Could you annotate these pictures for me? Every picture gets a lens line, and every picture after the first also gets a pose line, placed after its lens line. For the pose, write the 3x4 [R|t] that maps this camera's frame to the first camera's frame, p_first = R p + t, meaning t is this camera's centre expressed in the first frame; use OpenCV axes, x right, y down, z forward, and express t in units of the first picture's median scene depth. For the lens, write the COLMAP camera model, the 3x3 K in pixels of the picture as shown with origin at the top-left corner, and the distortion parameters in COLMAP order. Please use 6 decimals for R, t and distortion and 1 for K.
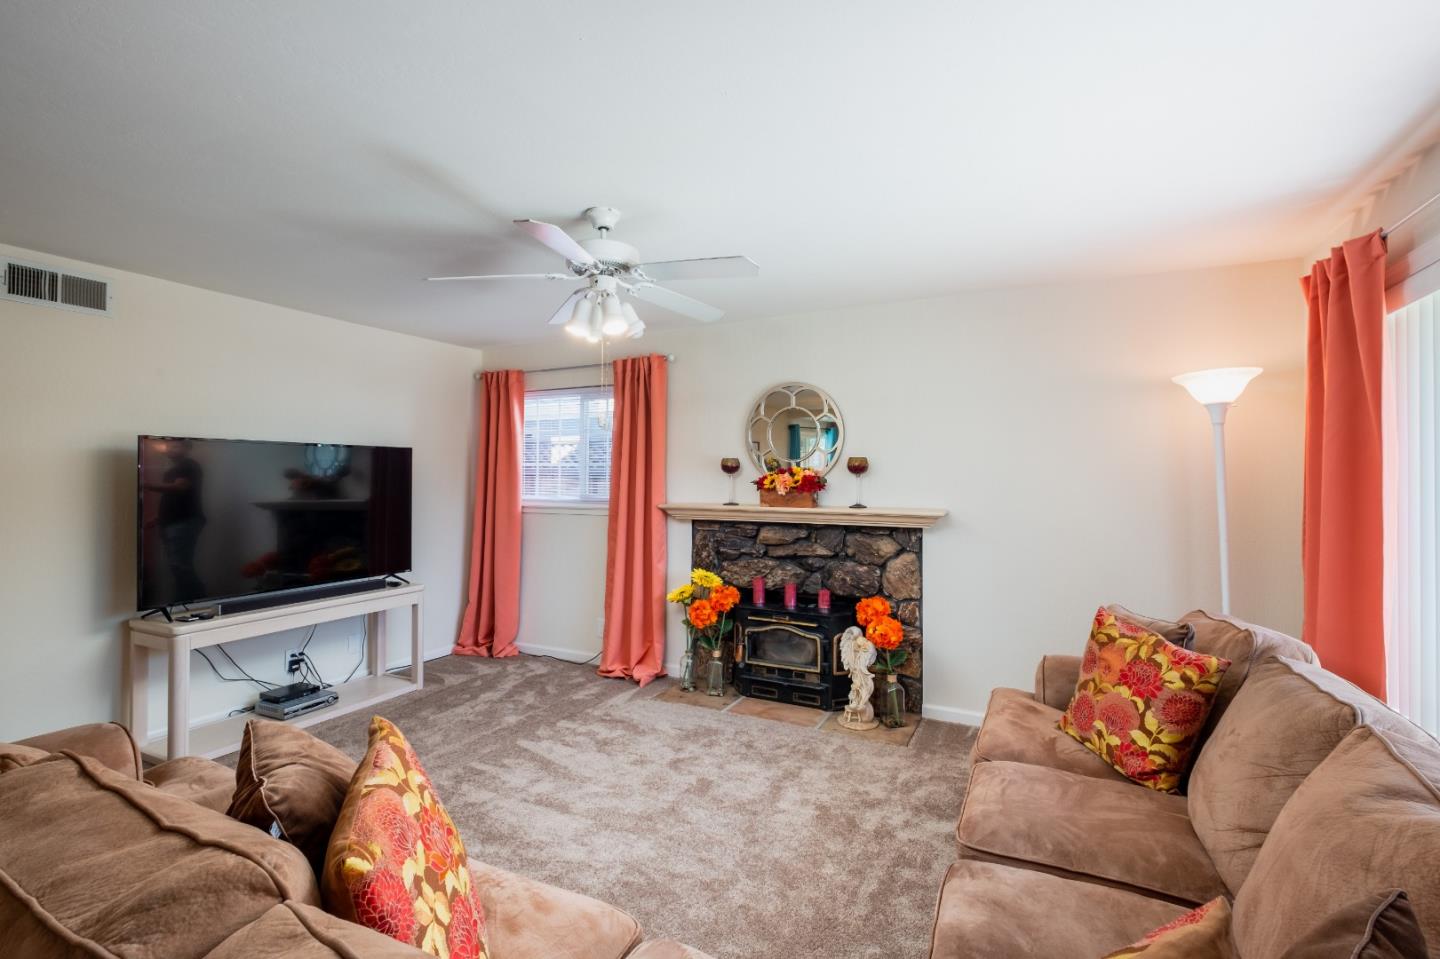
lens RADIAL K [[642.0, 0, 732.1], [0, 642.0, 471.2], [0, 0, 1]] dist [-0.005228, -0.000987]
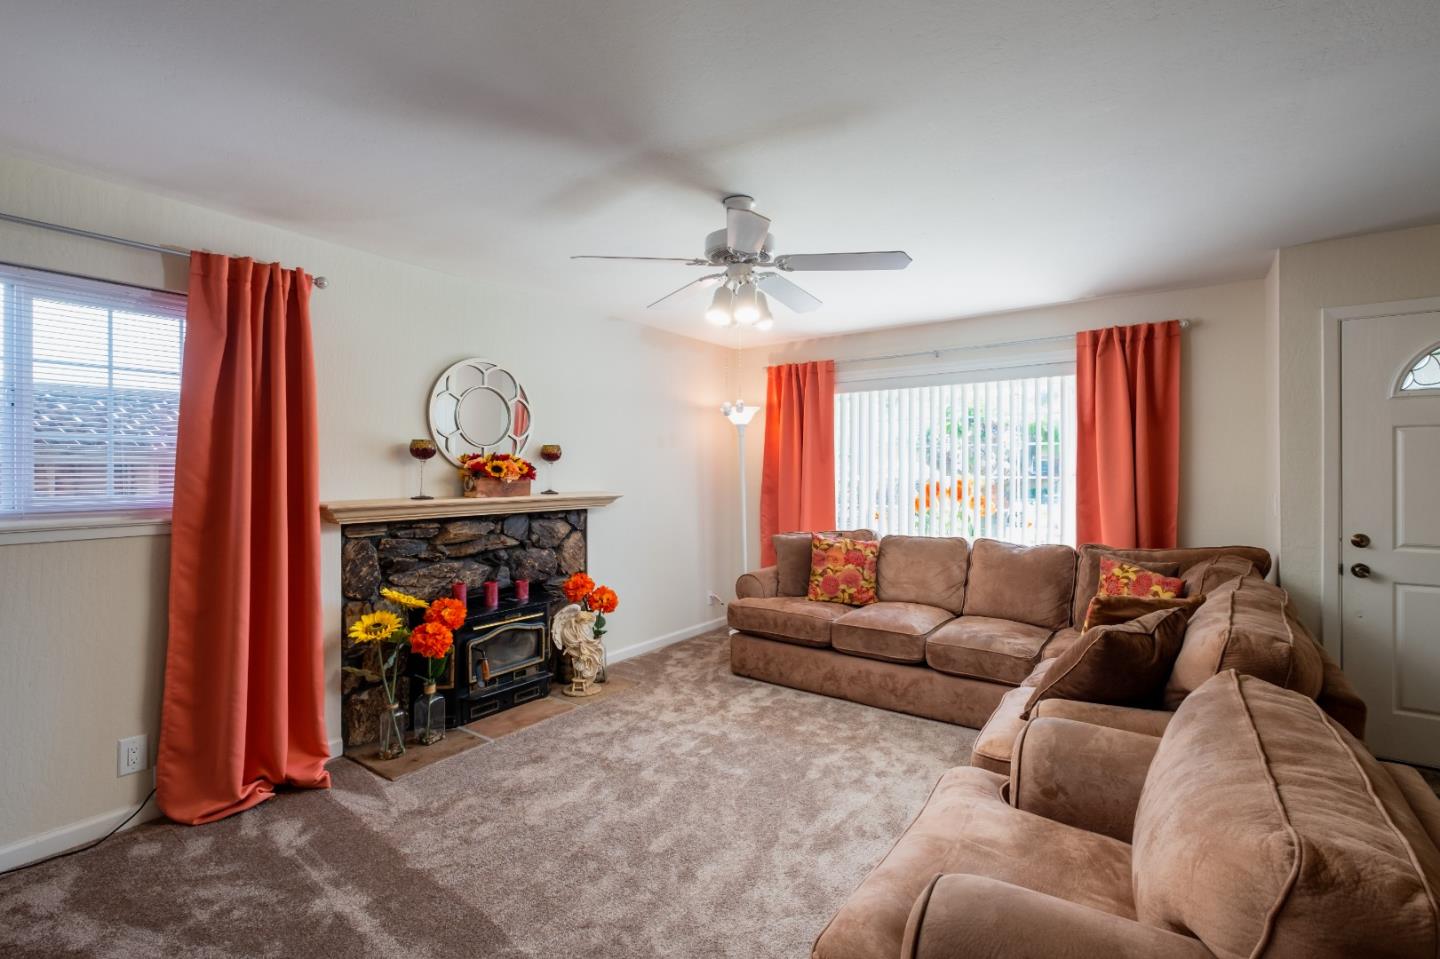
lens RADIAL K [[642.0, 0, 732.1], [0, 642.0, 471.2], [0, 0, 1]] dist [-0.005228, -0.000987]
pose [[0.151364, -0.002920, 0.988474, -0.774877], [-0.007131, 0.999966, 0.004046, 0.013779], [-0.988452, -0.007661, 0.151338, 0.545862]]
